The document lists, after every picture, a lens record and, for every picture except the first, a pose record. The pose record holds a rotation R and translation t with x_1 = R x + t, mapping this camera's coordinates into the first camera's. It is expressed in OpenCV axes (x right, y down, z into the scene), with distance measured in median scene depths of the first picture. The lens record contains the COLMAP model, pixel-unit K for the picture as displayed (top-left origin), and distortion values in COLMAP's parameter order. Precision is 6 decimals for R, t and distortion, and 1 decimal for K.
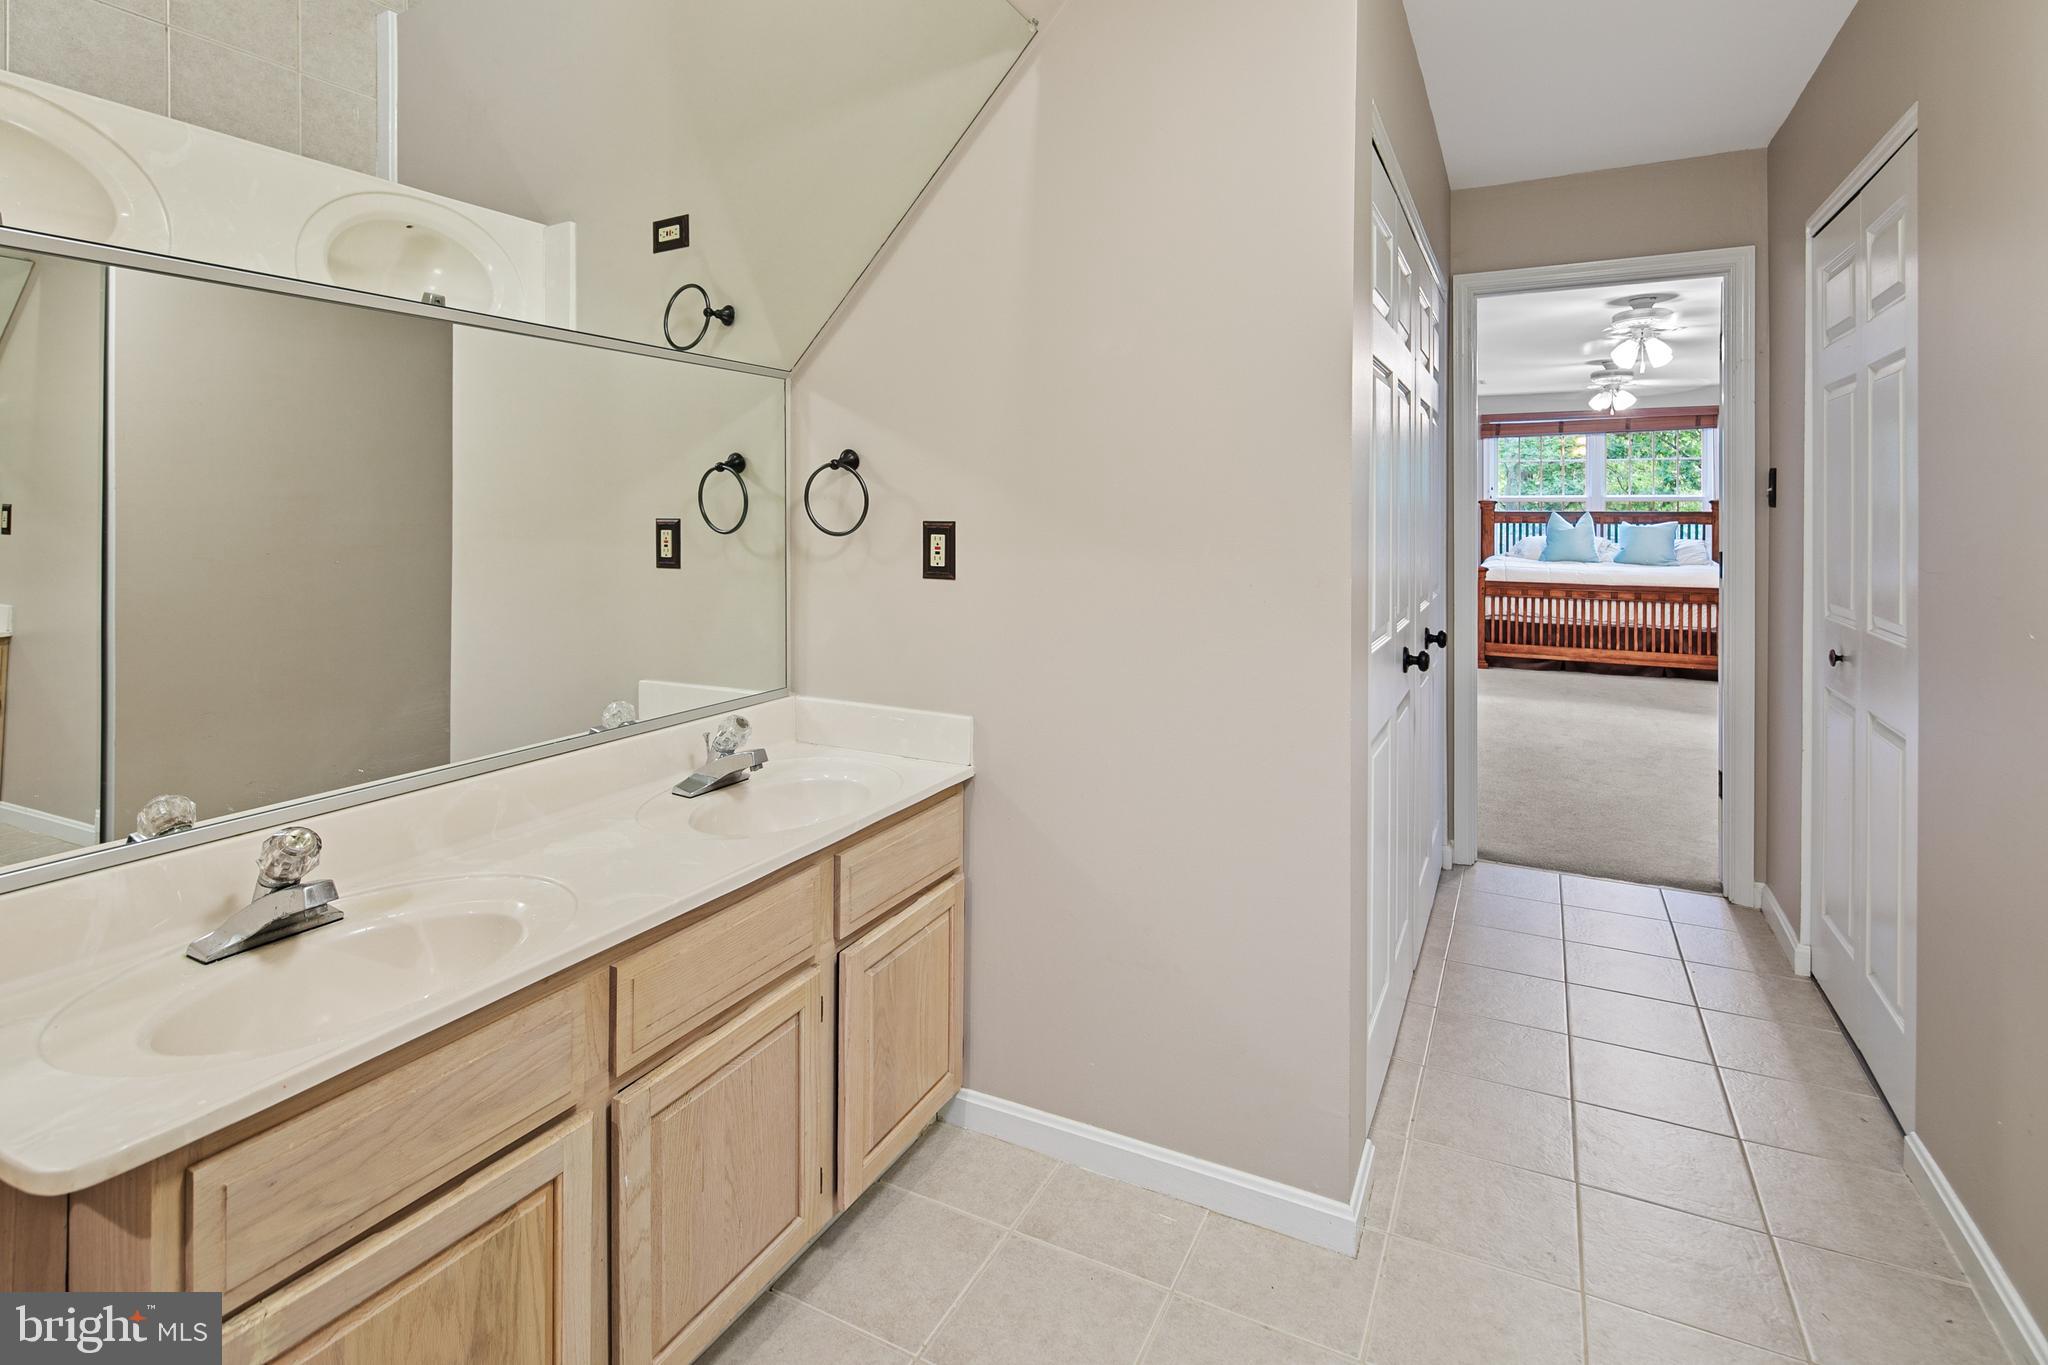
lens RADIAL K [[980.1, 0, 1035.2], [0, 980.1, 480.2], [0, 0, 1]] dist [-0.000831, -0.000284]
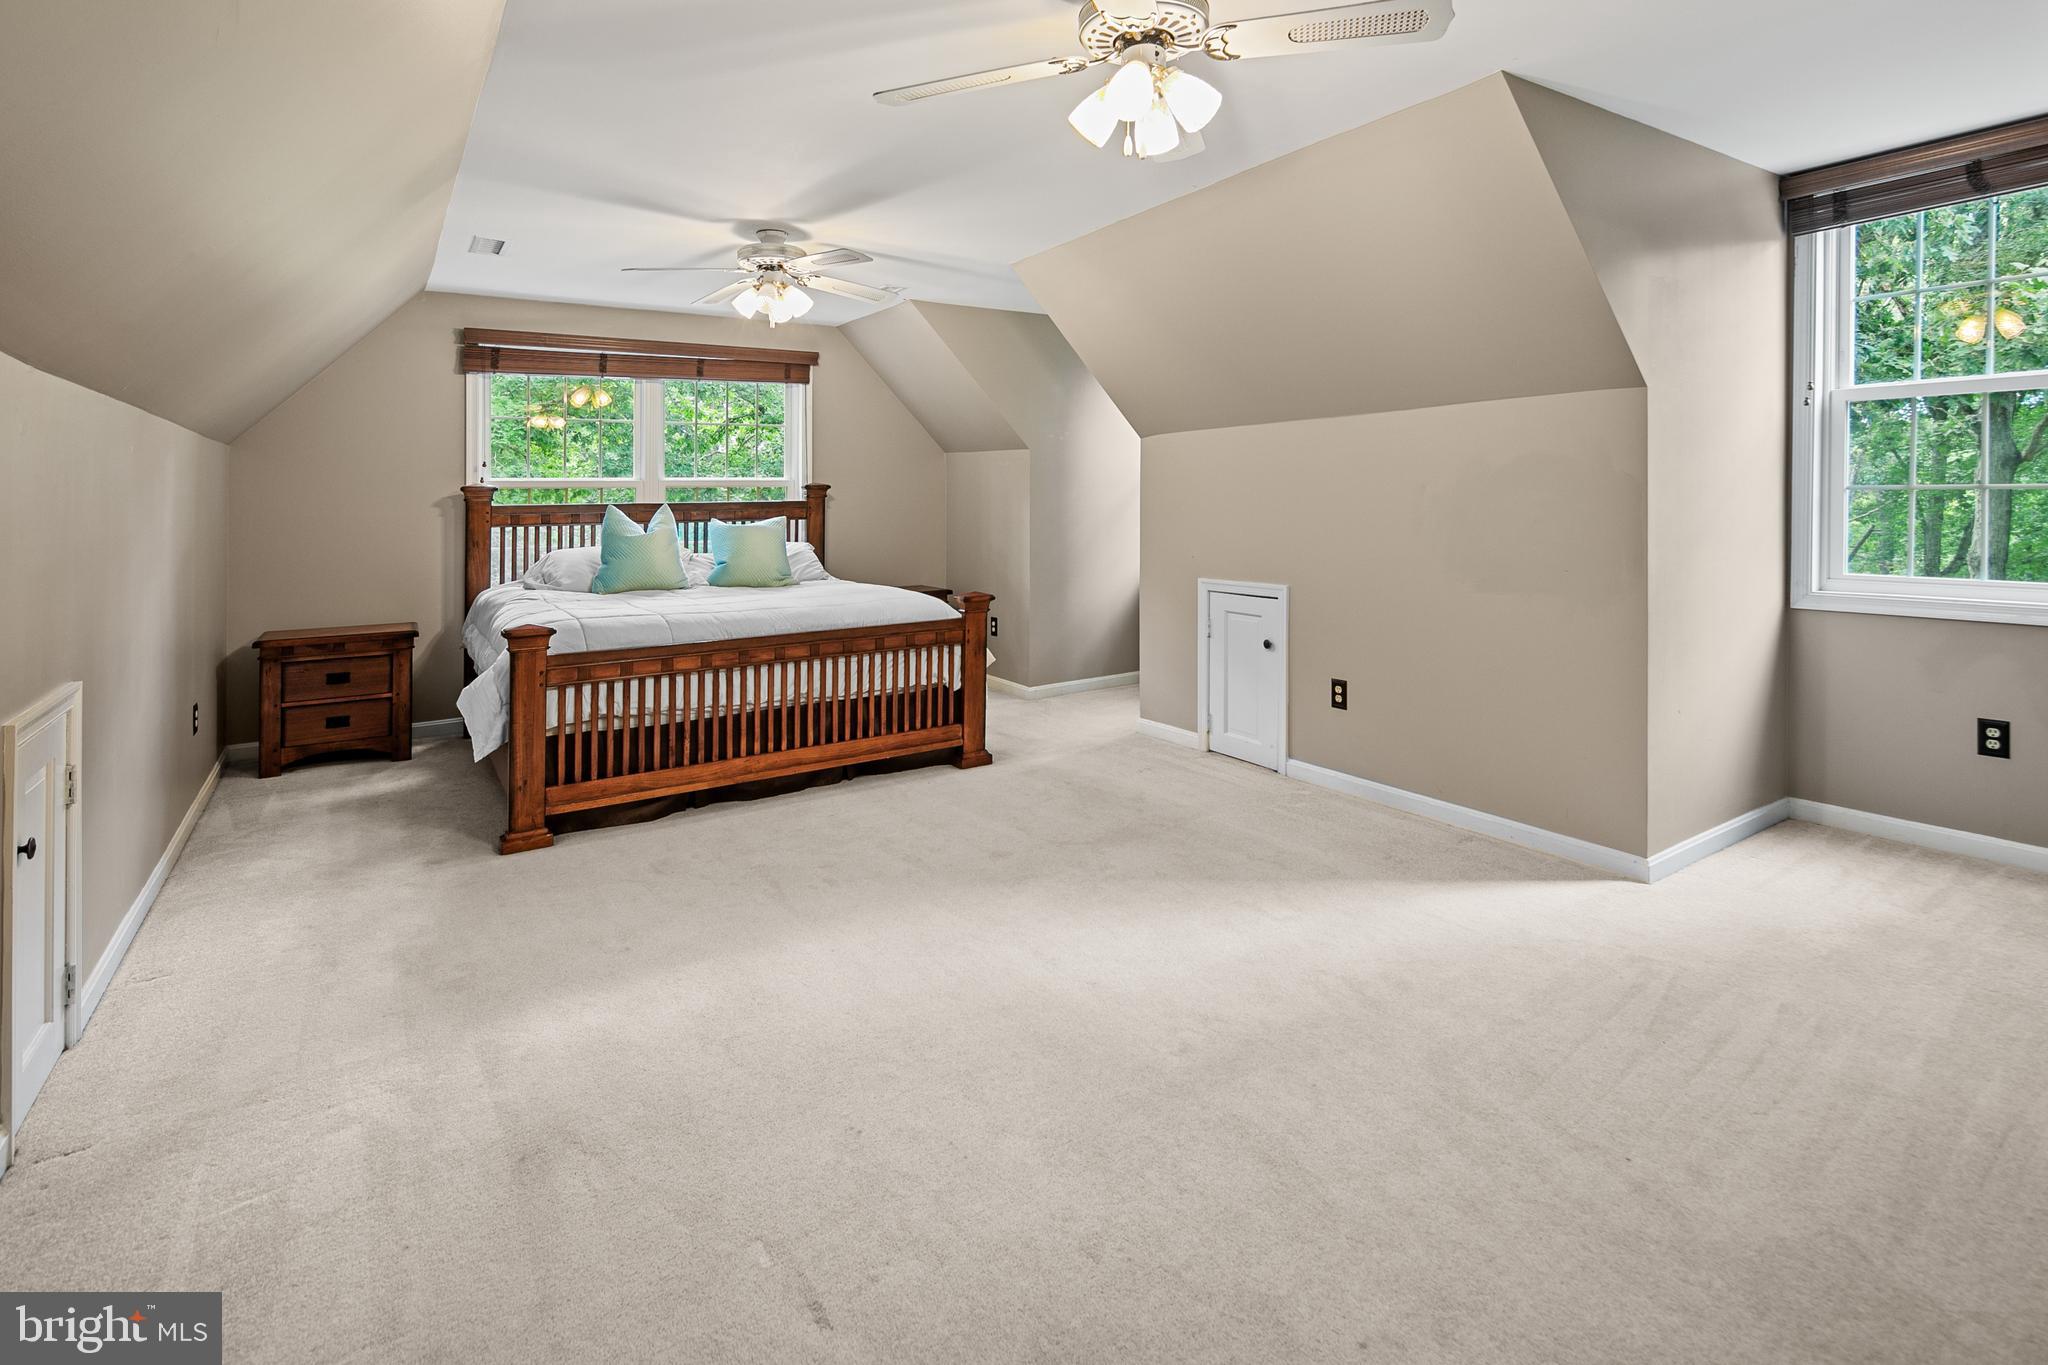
lens RADIAL K [[1004.3, 0, 1030.2], [0, 1004.3, 495.9], [0, 0, 1]] dist [0.000881, -0.000363]
pose [[0.495606, -0.009177, 0.868499, 0.163567], [-0.011158, 0.999794, 0.016932, 0.016712], [-0.868476, -0.018083, 0.495402, 0.577698]]
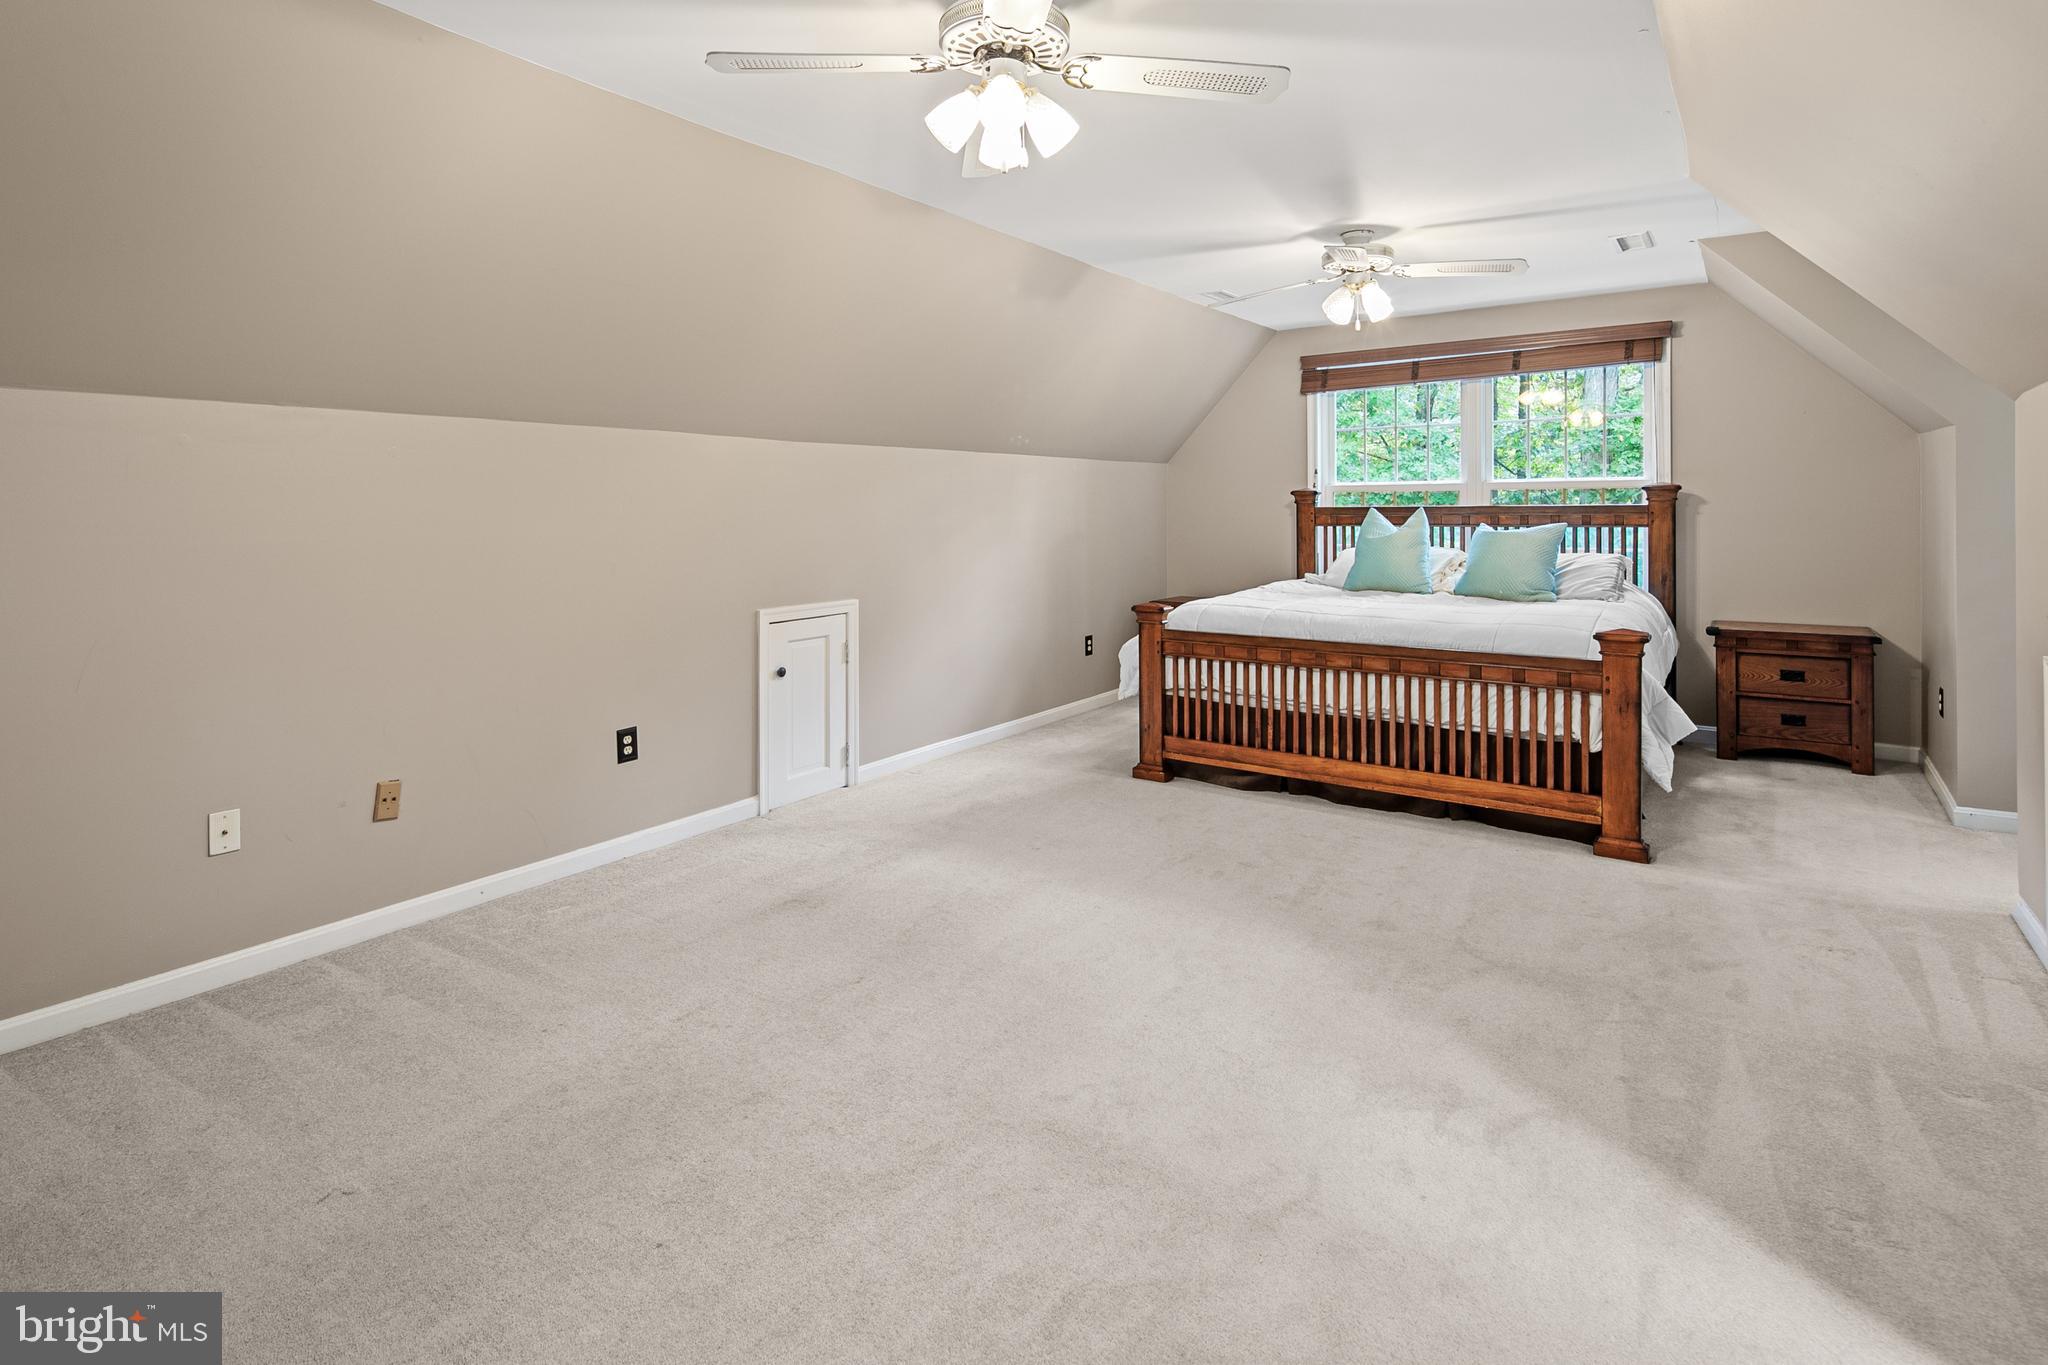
lens RADIAL K [[1004.3, 0, 1030.2], [0, 1004.3, 495.9], [0, 0, 1]] dist [0.000881, -0.000363]
pose [[0.989461, -0.012256, -0.144277, 0.477330], [0.015007, 0.999725, 0.017999, 0.012438], [0.144017, -0.019974, 0.989374, 0.412182]]
